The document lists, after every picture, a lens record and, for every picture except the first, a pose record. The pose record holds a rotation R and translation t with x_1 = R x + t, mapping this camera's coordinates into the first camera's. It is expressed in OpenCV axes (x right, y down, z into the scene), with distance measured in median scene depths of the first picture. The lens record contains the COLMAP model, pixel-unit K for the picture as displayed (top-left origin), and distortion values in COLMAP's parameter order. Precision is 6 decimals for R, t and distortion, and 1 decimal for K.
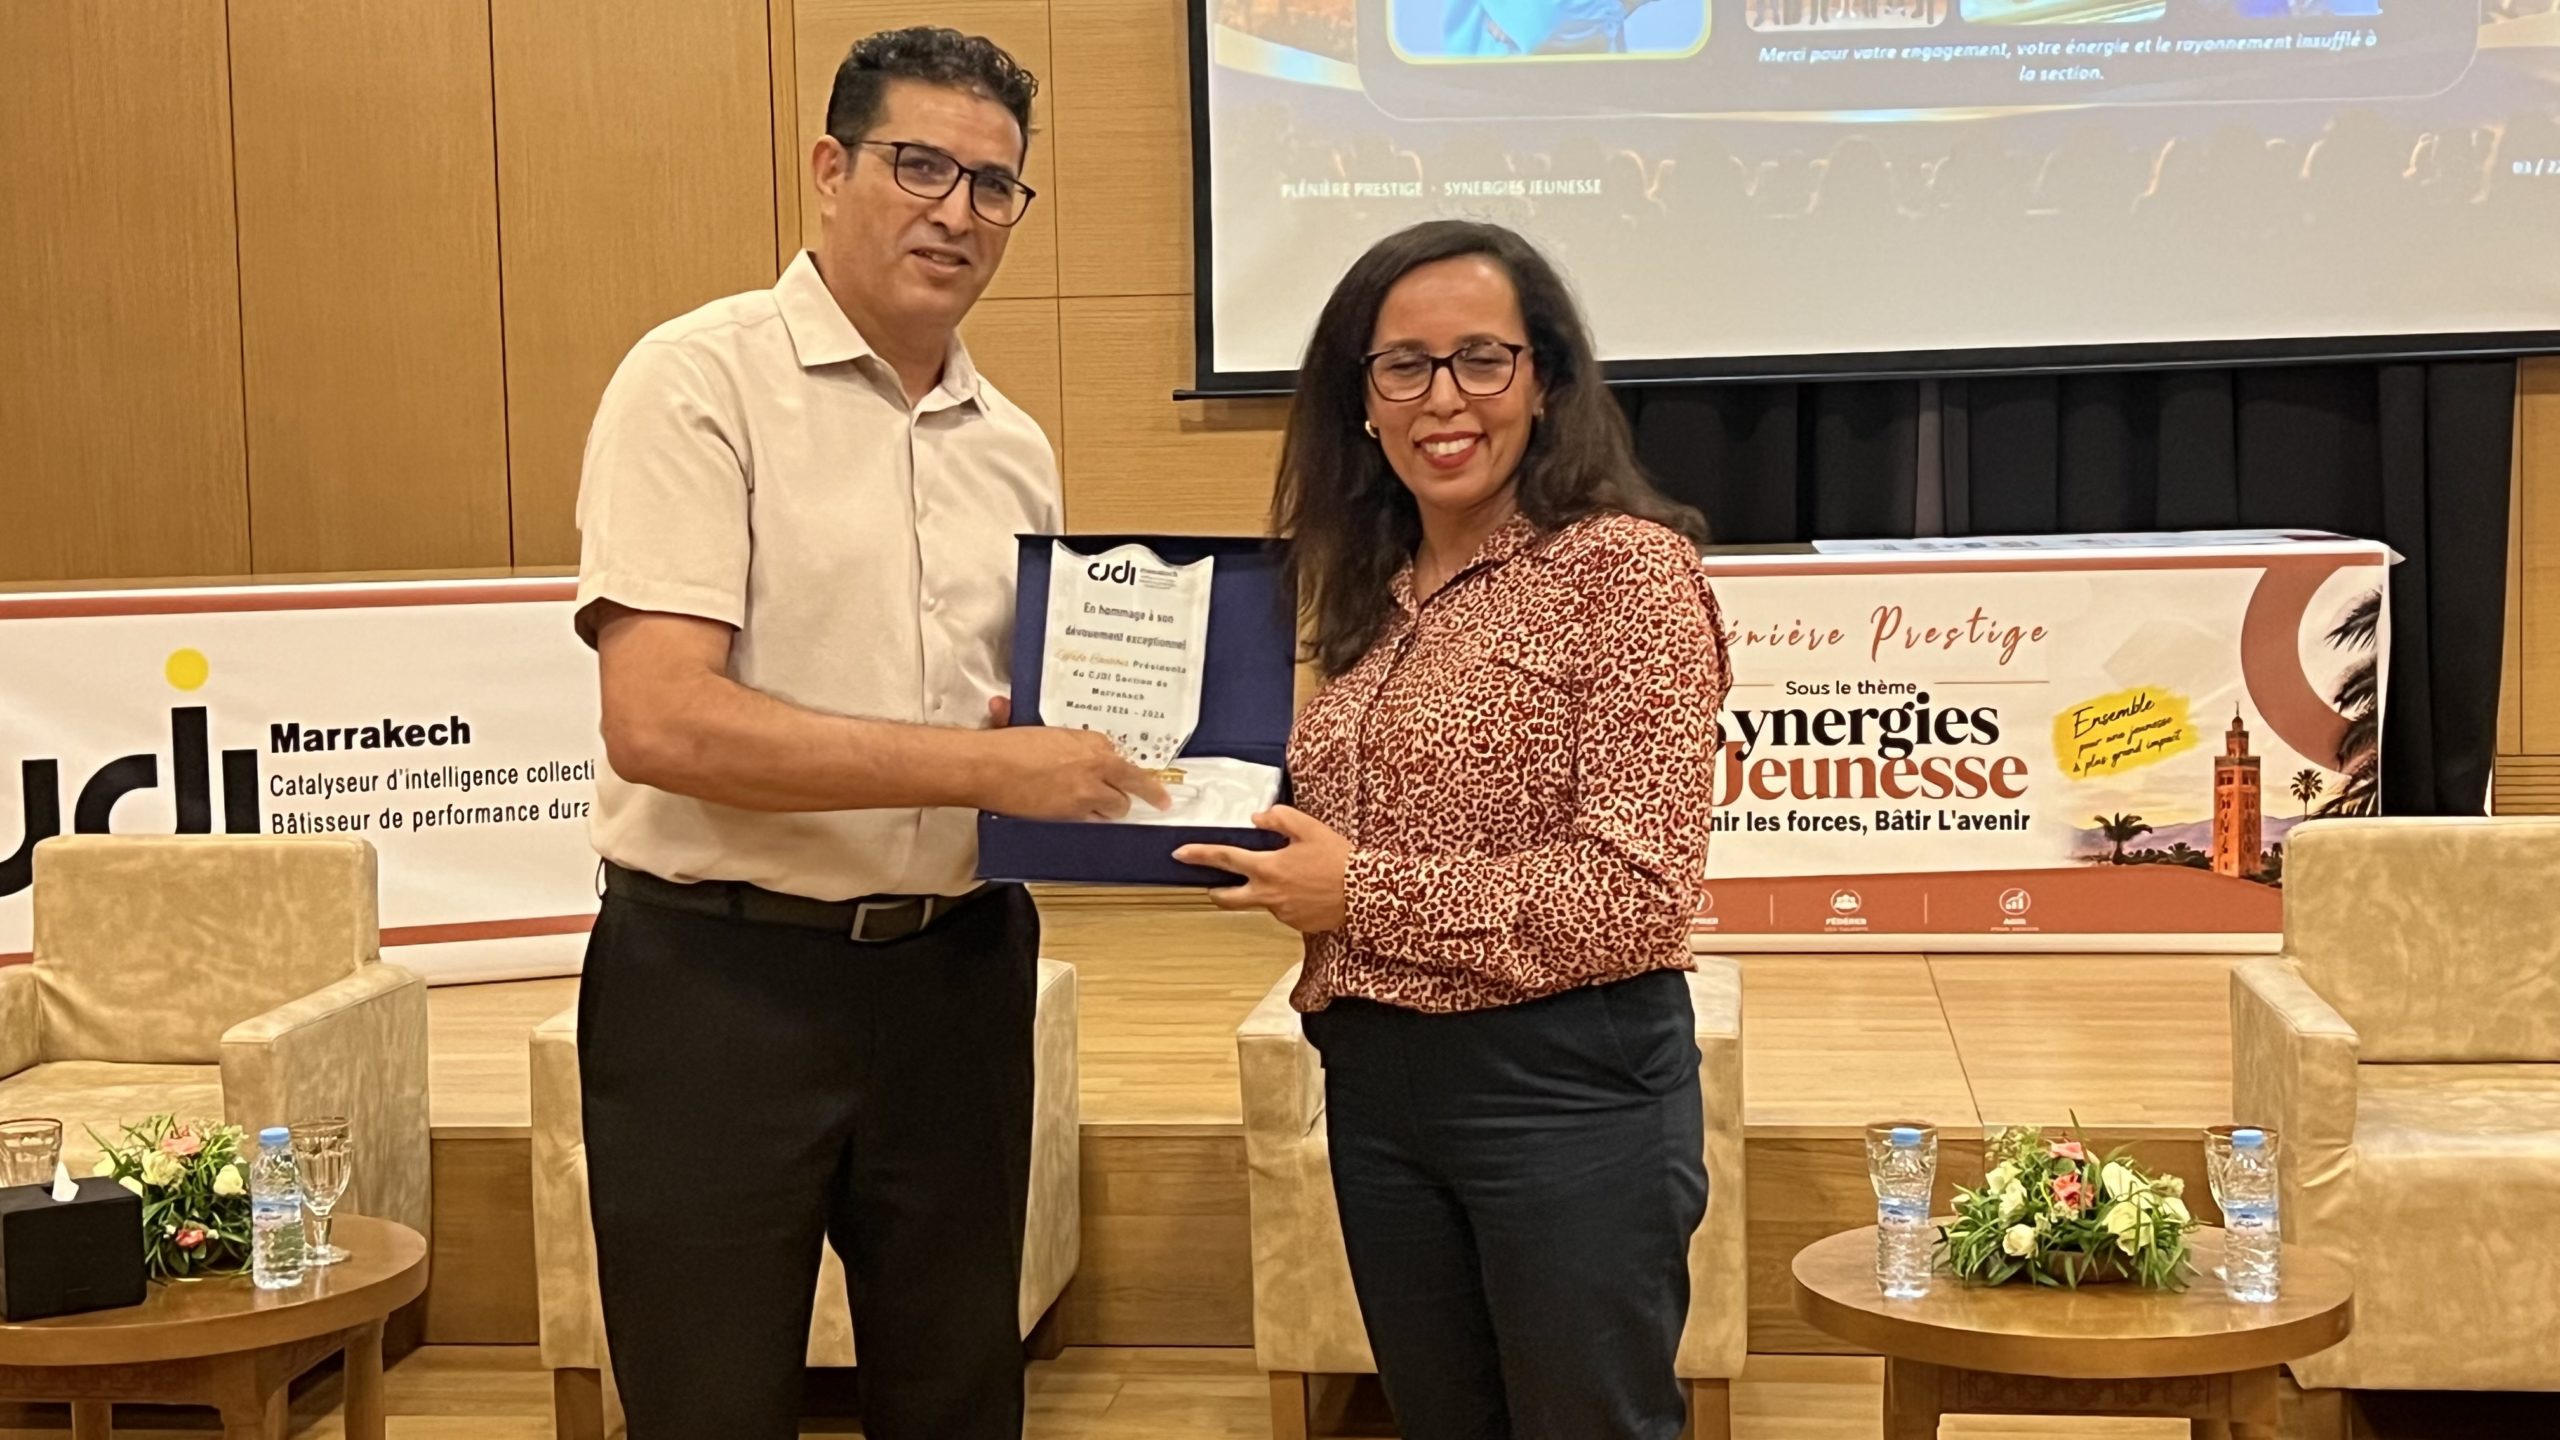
lens RADIAL K [[3626.9, 0, 1280.0], [0, 3626.9, 720.0], [0, 0, 1]] dist [0.189456, -0.497837]
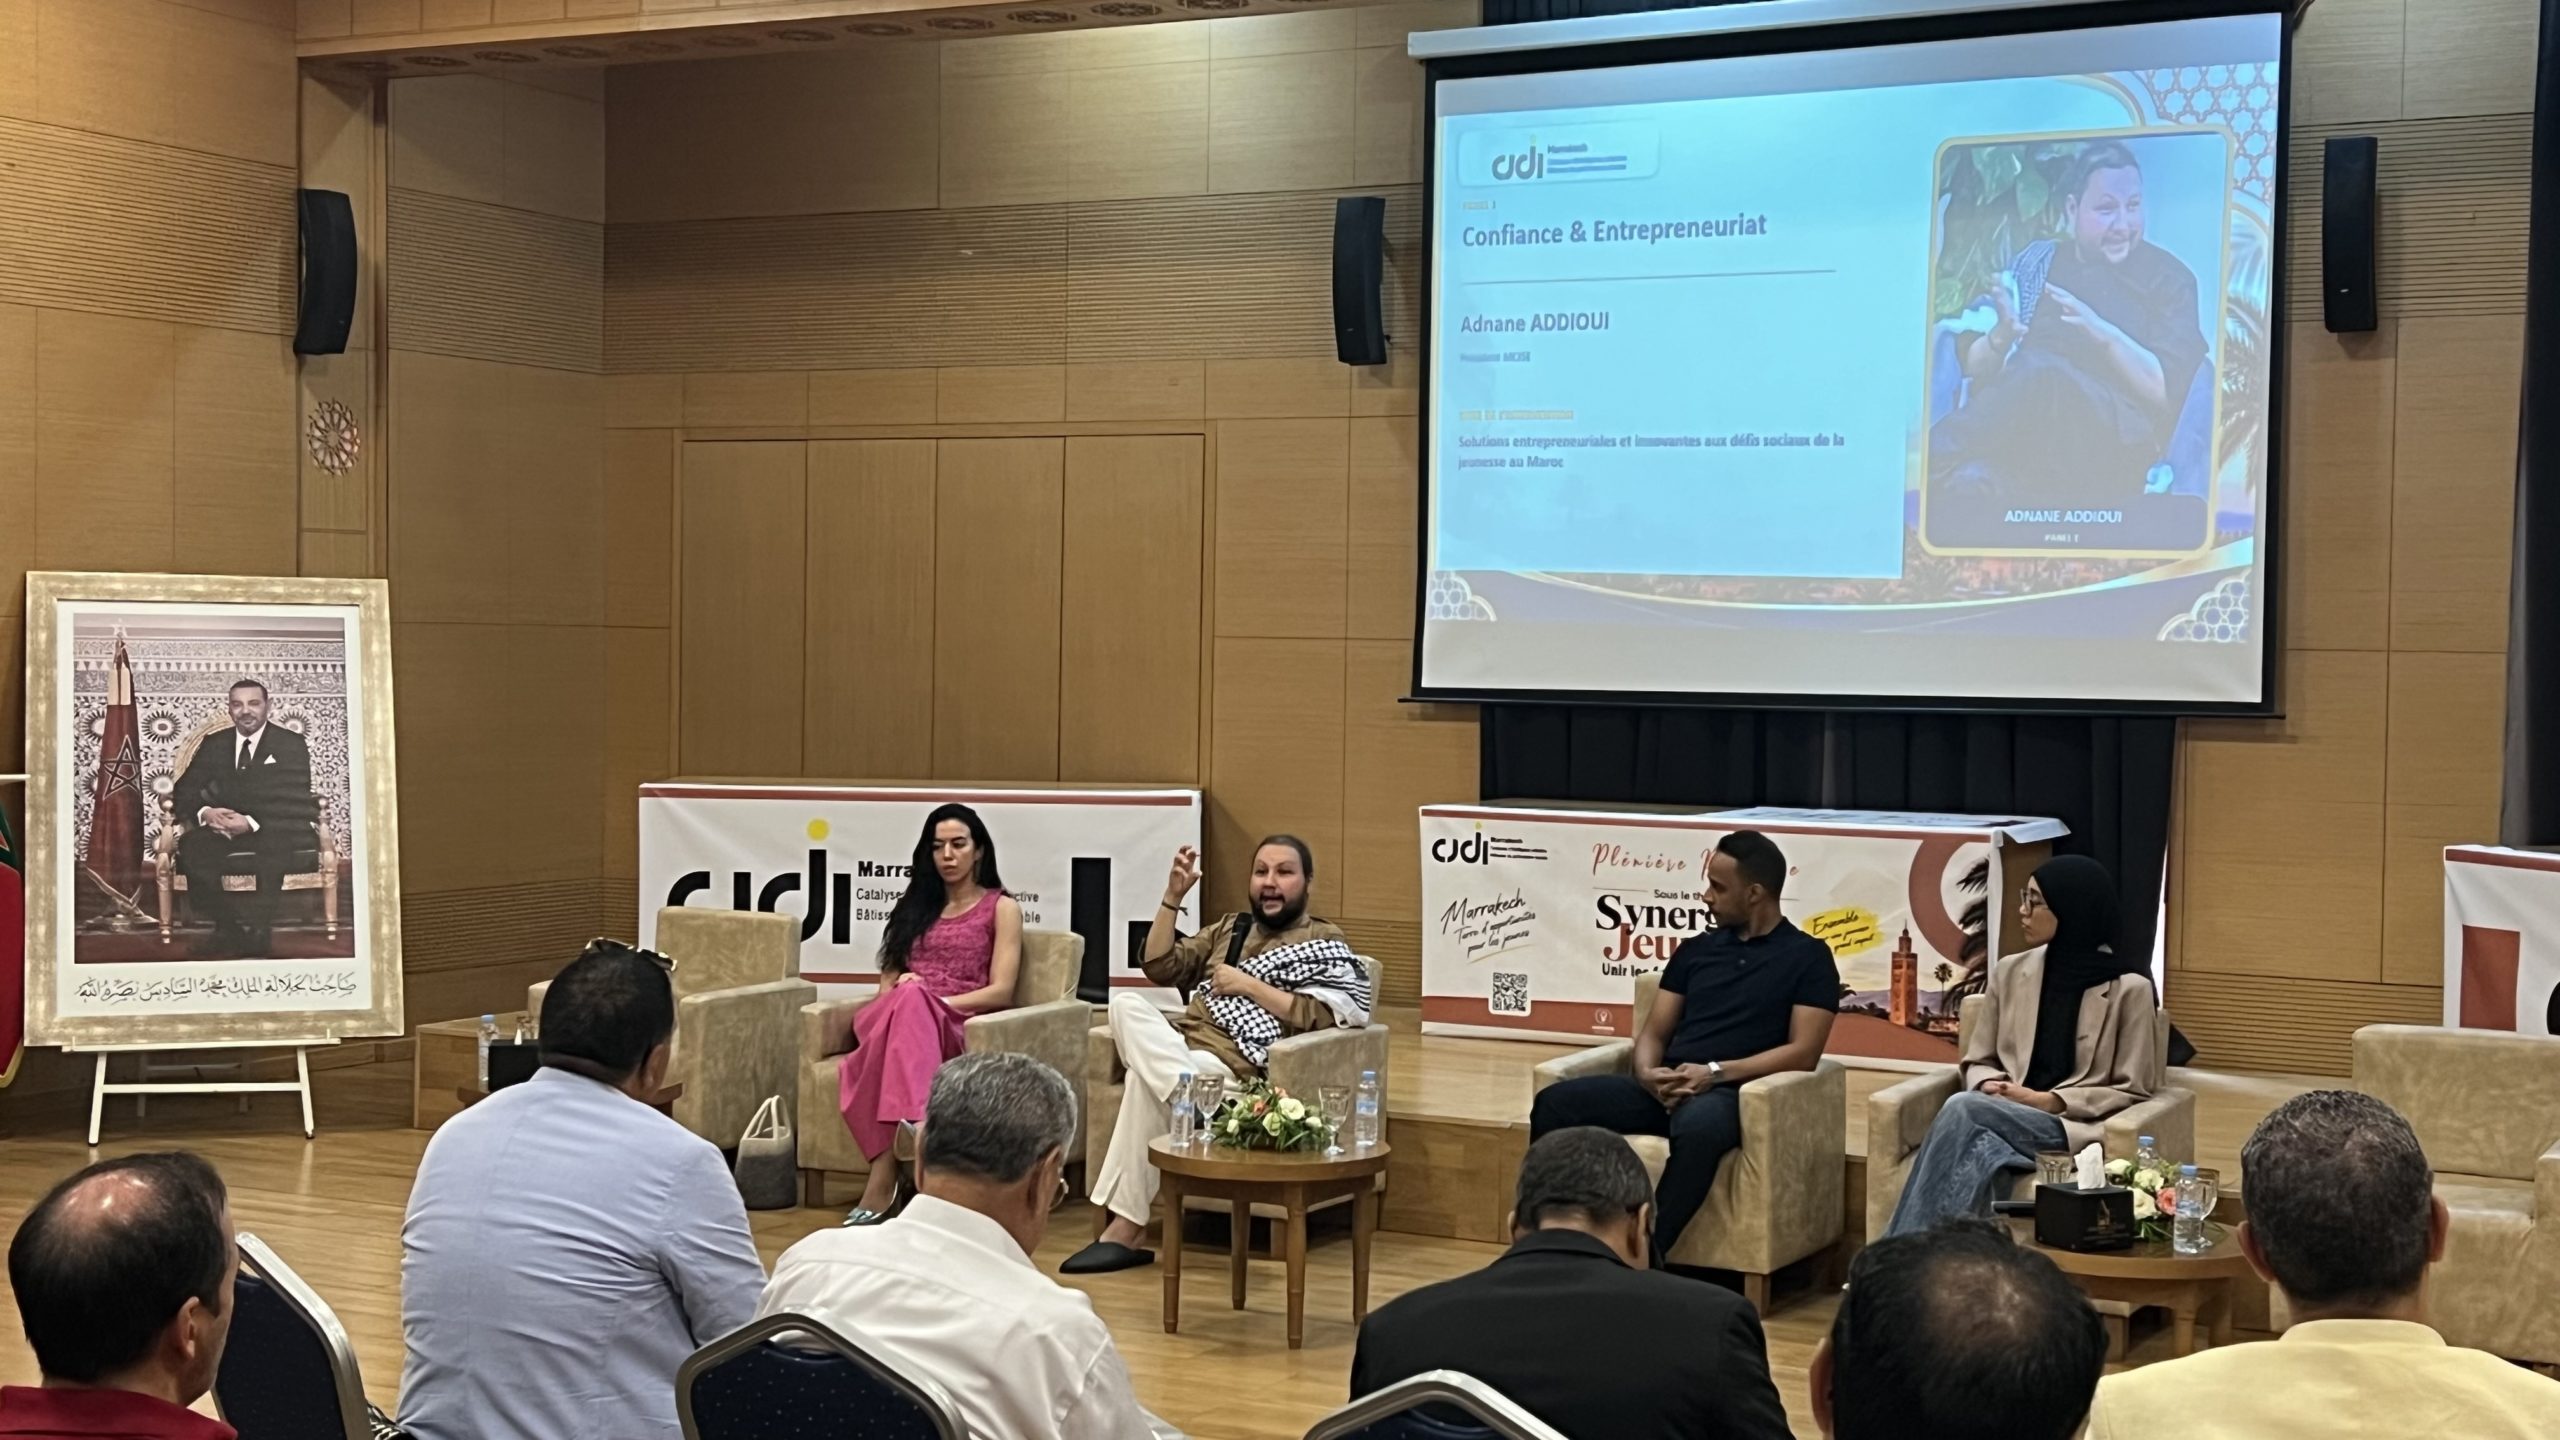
lens RADIAL K [[3463.6, 0, 1280.0], [0, 3463.6, 720.0], [0, 0, 1]] dist [0.148428, -0.059628]
pose [[0.922438, 0.044668, -0.383553, 0.599976], [-0.063554, 0.997303, -0.036702, -0.019185], [0.380879, 0.058232, 0.922789, -0.567510]]
